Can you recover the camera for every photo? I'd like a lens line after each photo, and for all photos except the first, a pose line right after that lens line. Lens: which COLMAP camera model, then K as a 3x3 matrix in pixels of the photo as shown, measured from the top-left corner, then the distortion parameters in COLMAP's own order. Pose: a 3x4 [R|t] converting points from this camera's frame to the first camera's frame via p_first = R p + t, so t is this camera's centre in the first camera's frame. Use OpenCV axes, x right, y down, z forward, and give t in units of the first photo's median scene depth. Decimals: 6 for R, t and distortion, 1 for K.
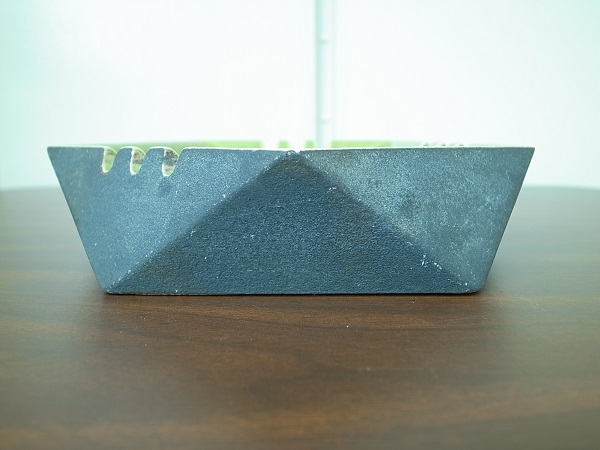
lens RADIAL K [[486.8, 0, 300.0], [0, 486.8, 225.0], [0, 0, 1]] dist [-0.044239, 0.003032]
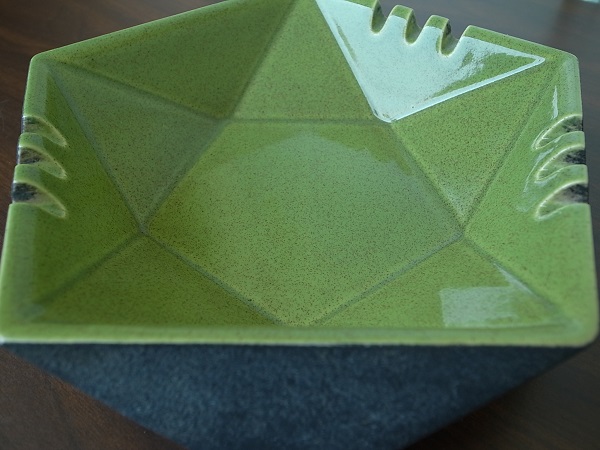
lens RADIAL K [[486.8, 0, 300.0], [0, 486.8, 225.0], [0, 0, 1]] dist [-0.044239, 0.003032]
pose [[0.808332, 0.423542, -0.408915, 0.530612], [-0.111006, 0.791766, 0.600653, -0.699804], [0.578167, -0.440136, 0.687026, 0.725223]]
